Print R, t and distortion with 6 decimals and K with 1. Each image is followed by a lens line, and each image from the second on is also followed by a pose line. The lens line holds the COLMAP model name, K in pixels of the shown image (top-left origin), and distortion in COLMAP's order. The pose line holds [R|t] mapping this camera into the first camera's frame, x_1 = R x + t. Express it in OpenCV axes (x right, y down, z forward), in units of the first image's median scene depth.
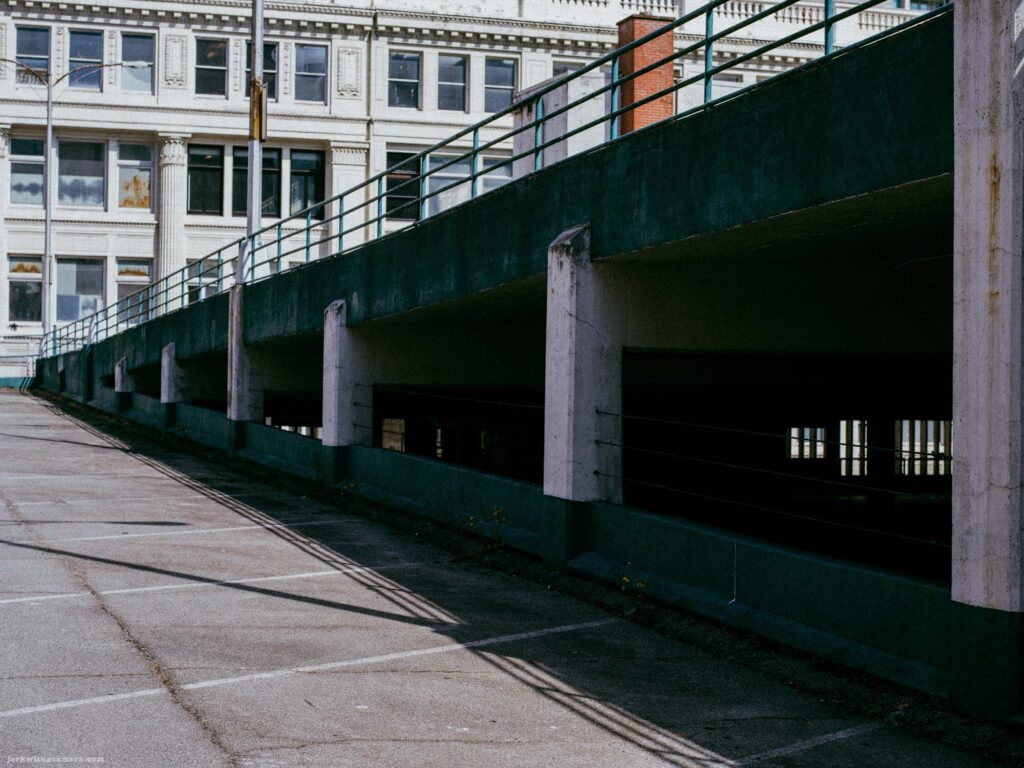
lens RADIAL K [[2292.0, 0, 512.0], [0, 2292.0, 385.7], [0, 0, 1]] dist [0.017793, 0.000000]
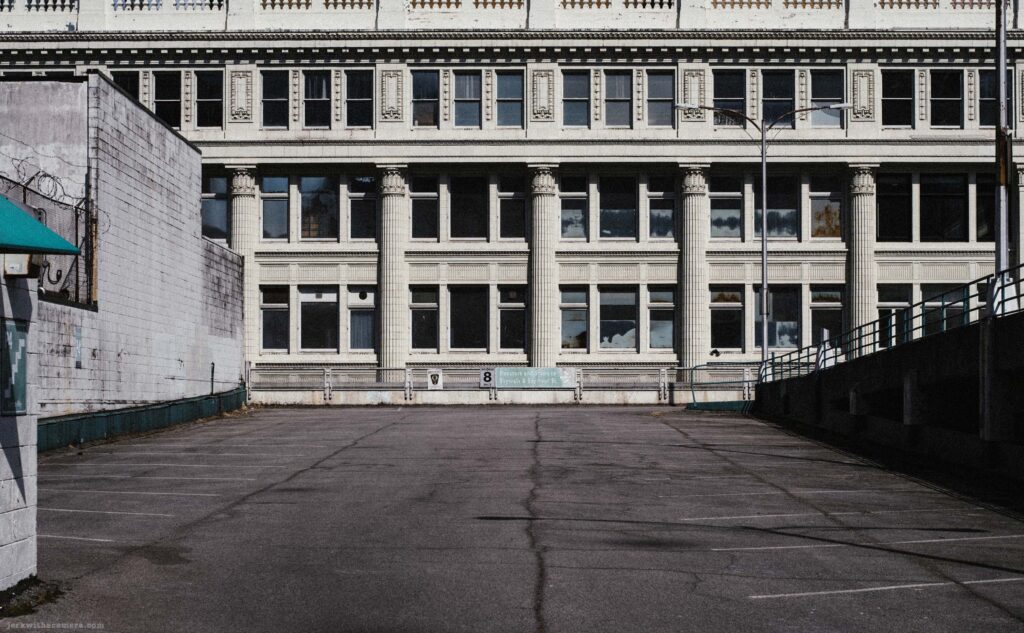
lens RADIAL K [[2177.8, 0, 512.0], [0, 2177.8, 315.4], [0, 0, 1]] dist [-0.106773, 0.000000]
pose [[0.917648, -0.024592, -0.396633, 0.094758], [0.007591, 0.998986, -0.044377, 0.000547], [0.397322, 0.037712, 0.916904, 0.041070]]
